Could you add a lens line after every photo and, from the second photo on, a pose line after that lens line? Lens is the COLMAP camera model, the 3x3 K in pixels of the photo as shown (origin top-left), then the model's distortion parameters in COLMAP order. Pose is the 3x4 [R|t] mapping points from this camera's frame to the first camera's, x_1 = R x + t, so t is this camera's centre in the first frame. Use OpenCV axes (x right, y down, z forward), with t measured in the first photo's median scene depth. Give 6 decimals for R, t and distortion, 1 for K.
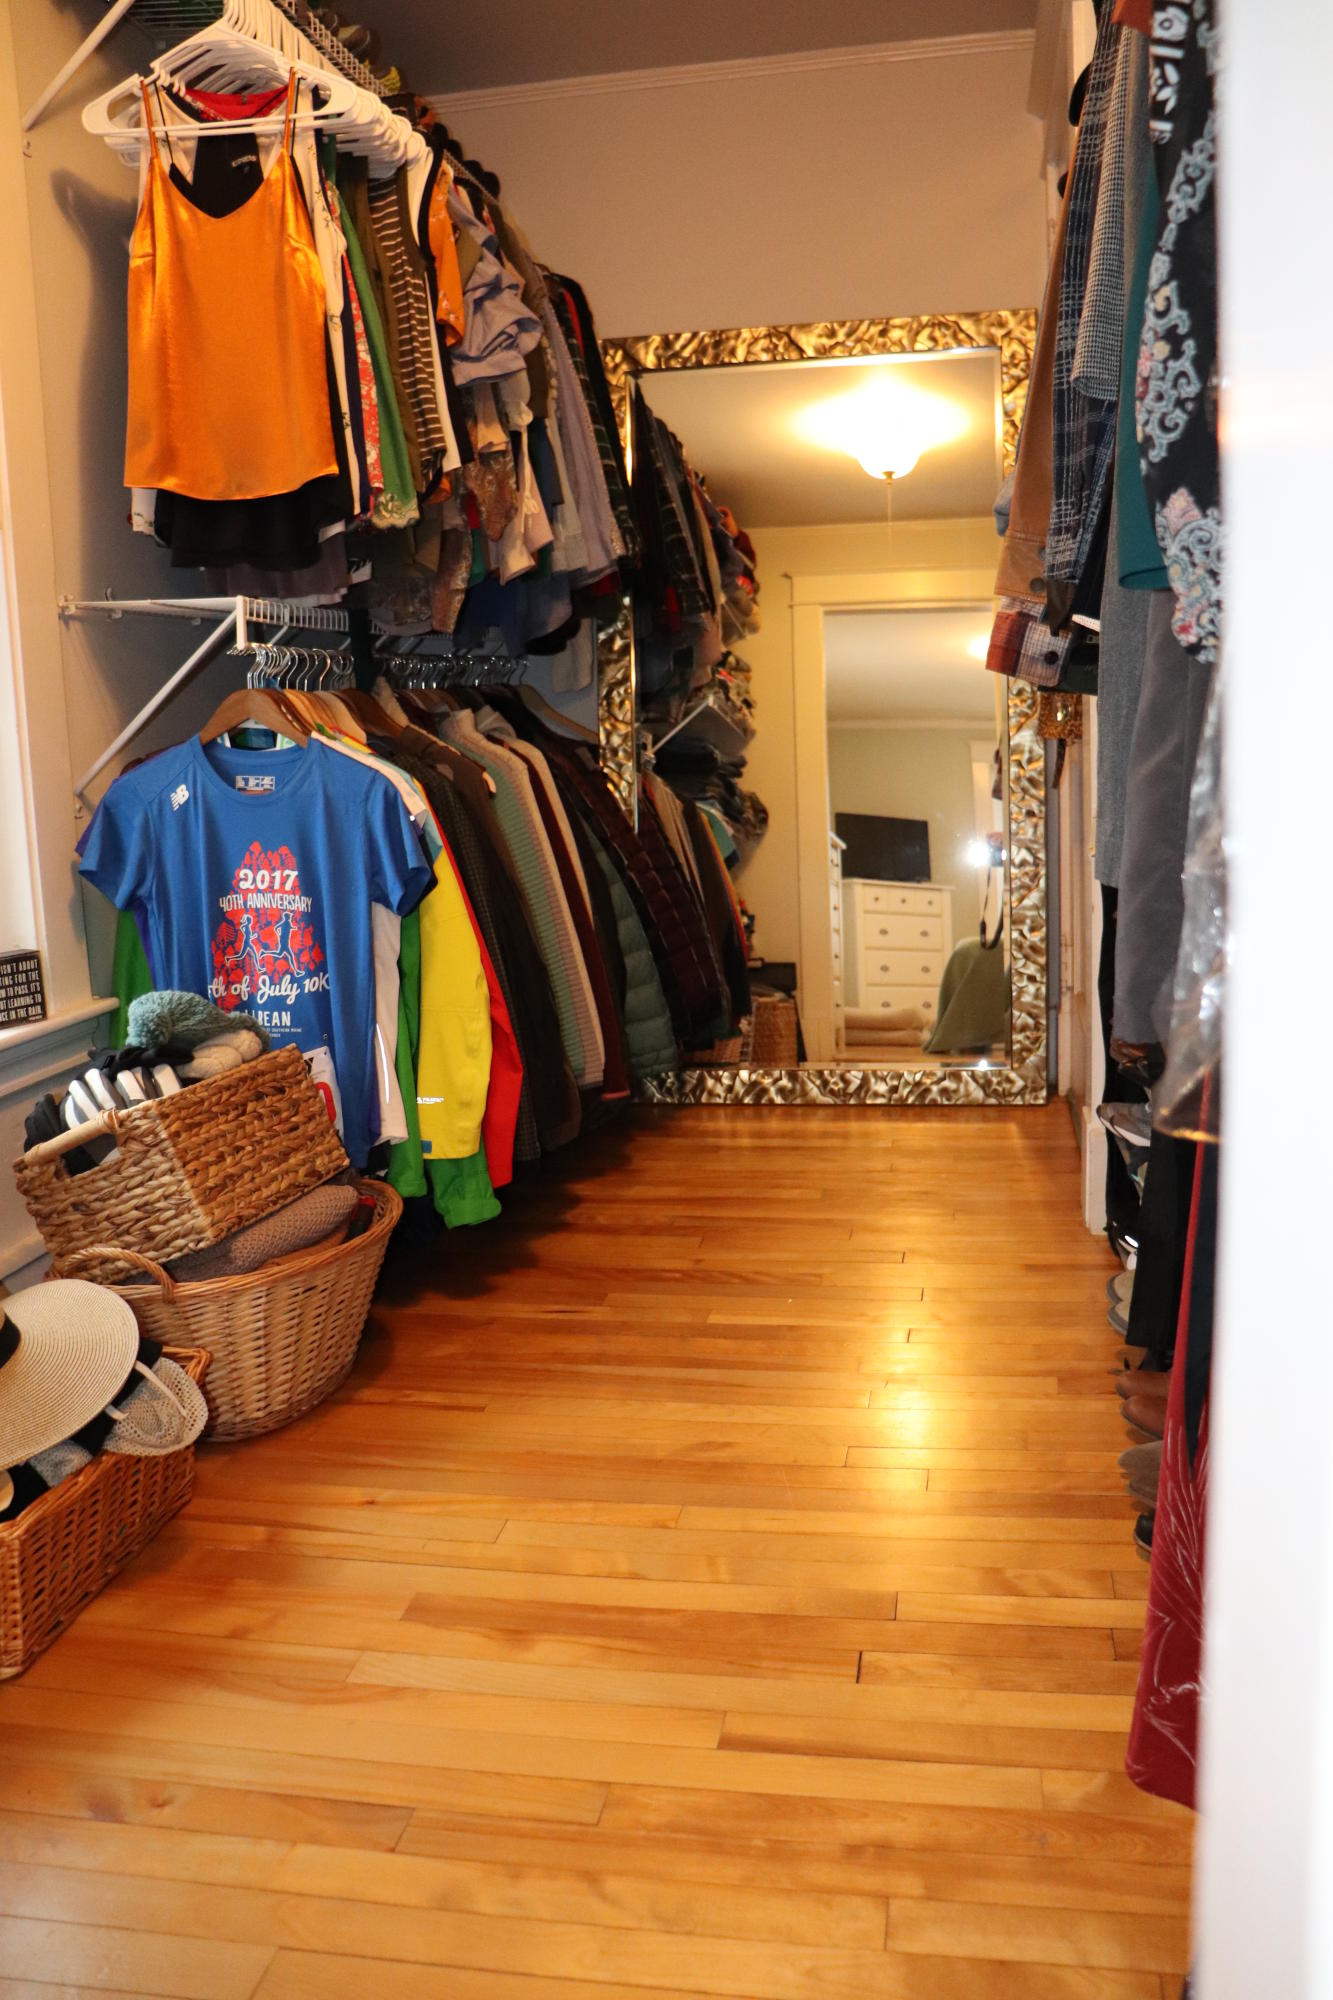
lens RADIAL K [[1663.4, 0, 686.7], [0, 1663.4, 994.0], [0, 0, 1]] dist [-0.162585, 0.147819]
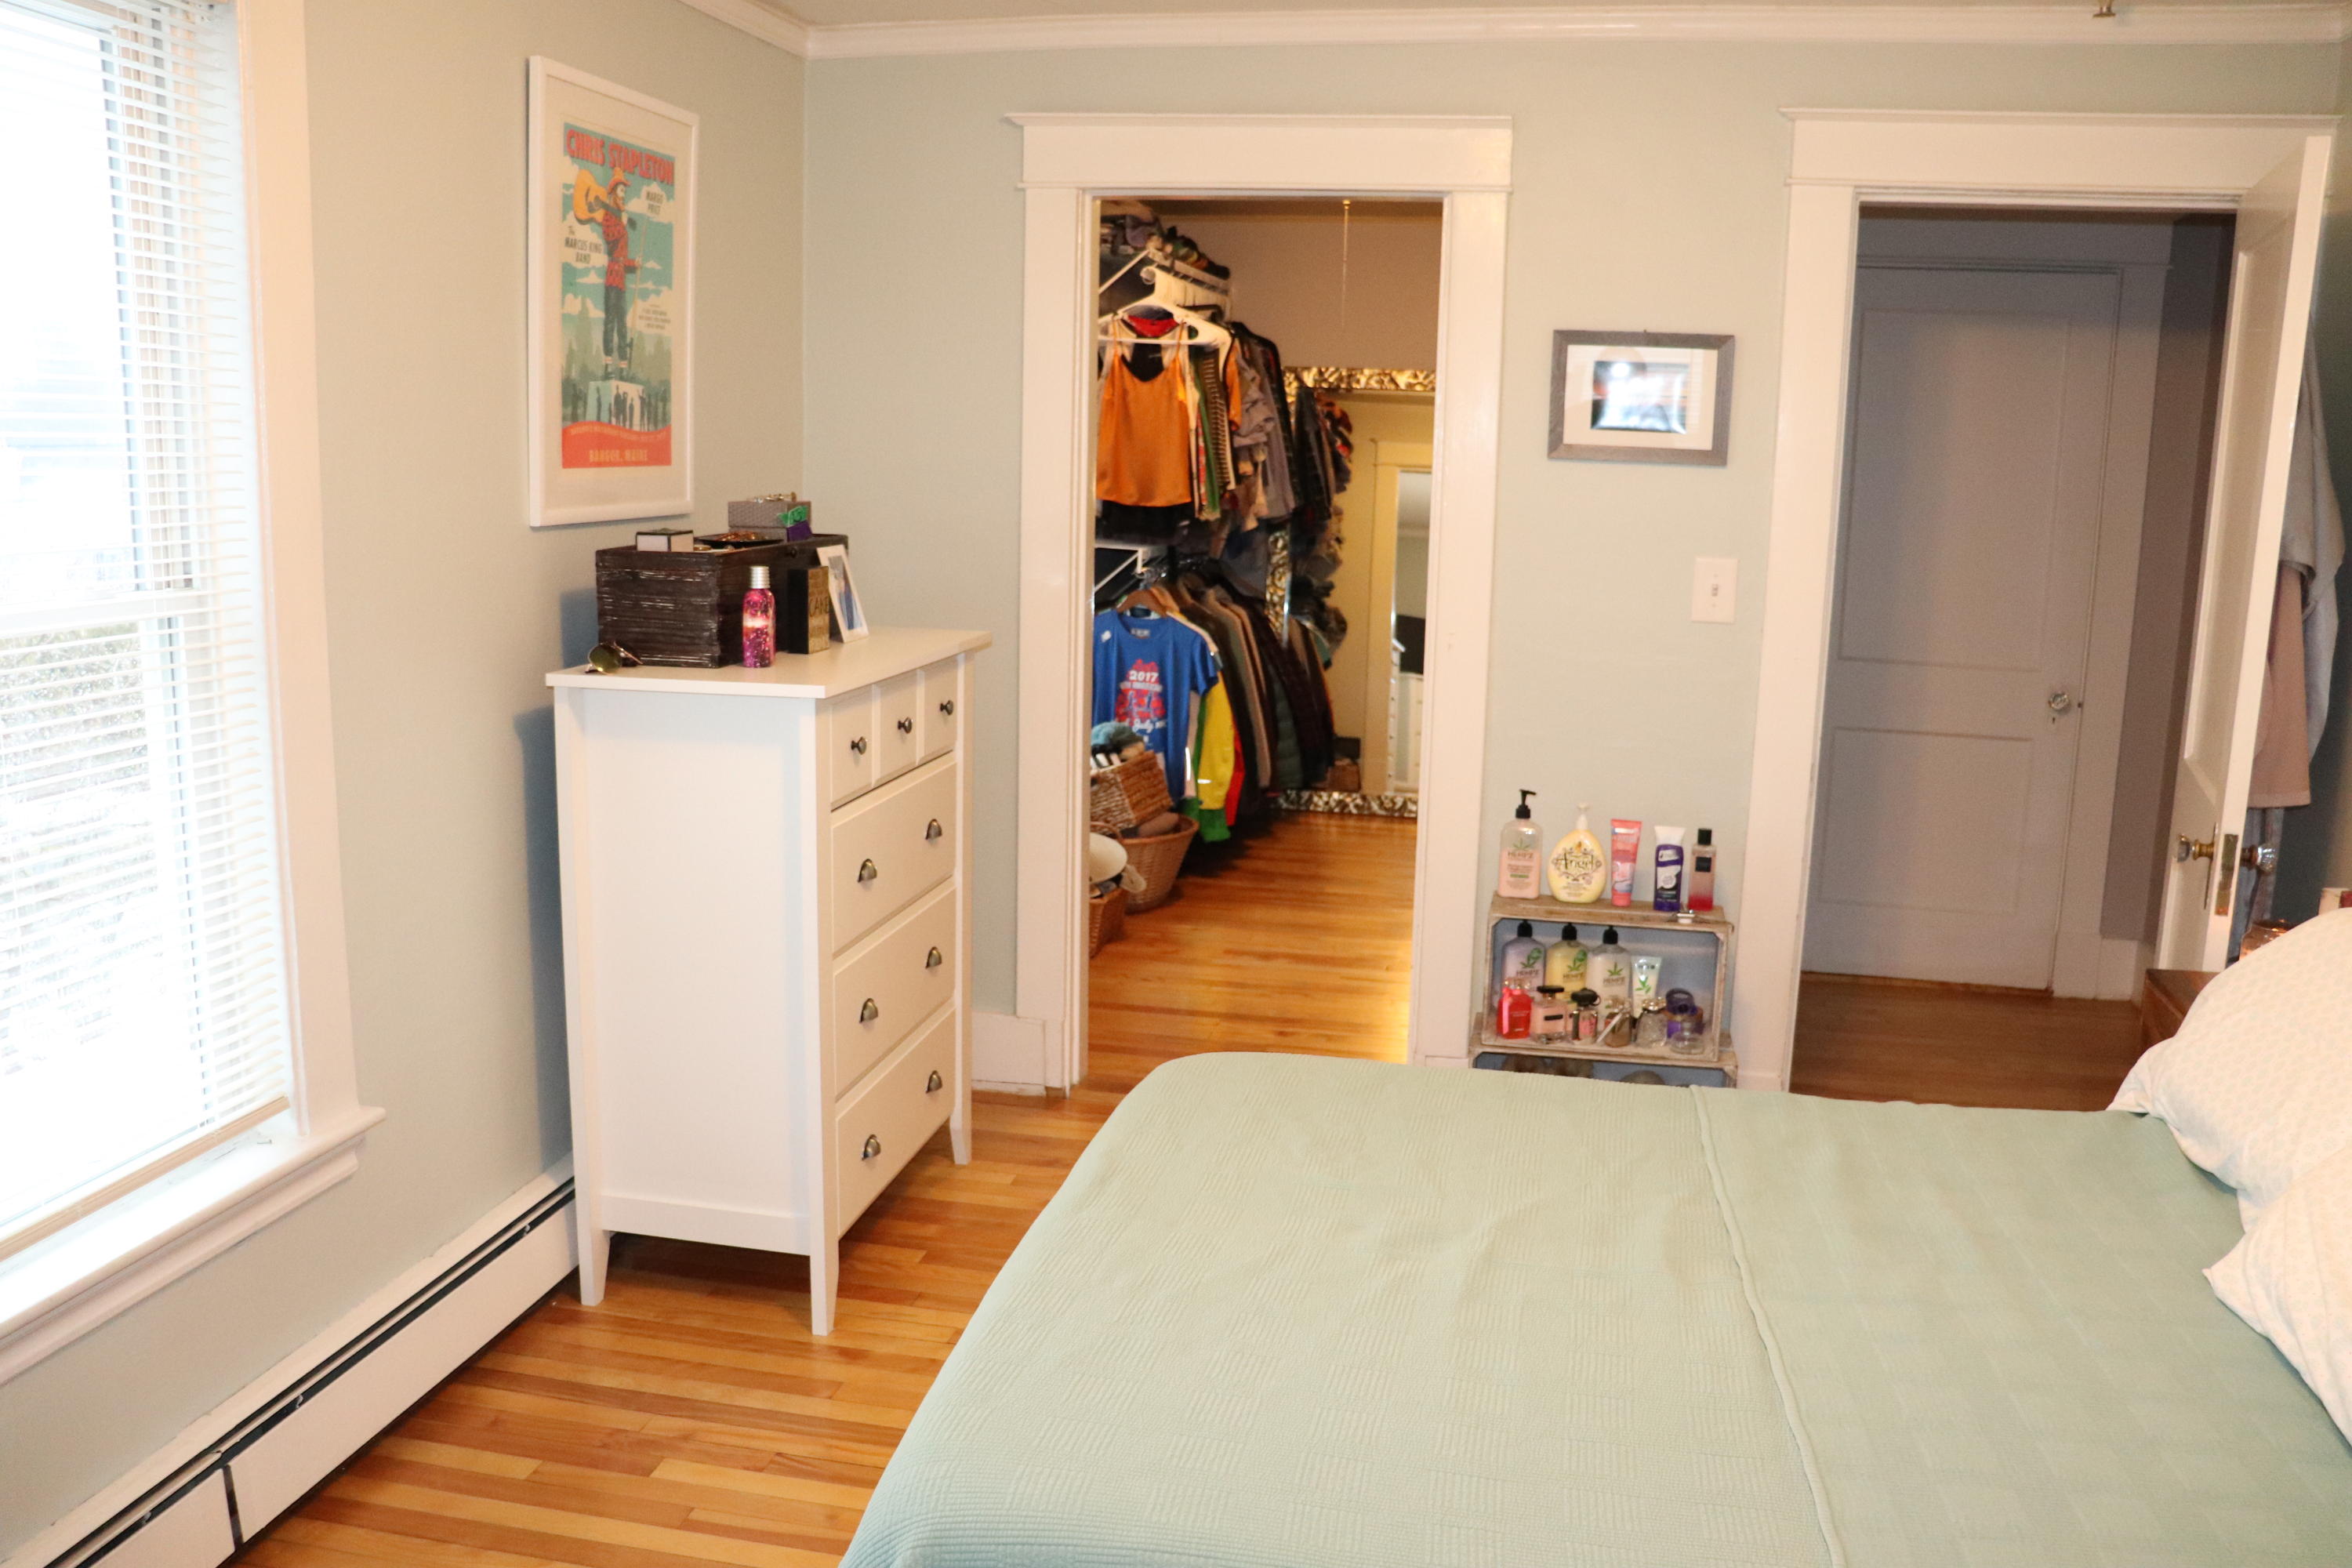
lens RADIAL K [[1956.1, 0, 1161.0], [0, 1956.1, 794.3], [0, 0, 1]] dist [-0.162585, 0.147819]
pose [[0.997382, 0.068023, -0.024538, -0.145224], [-0.067811, 0.997654, 0.009394, 0.060162], [0.025119, -0.007705, 0.999655, -1.556849]]
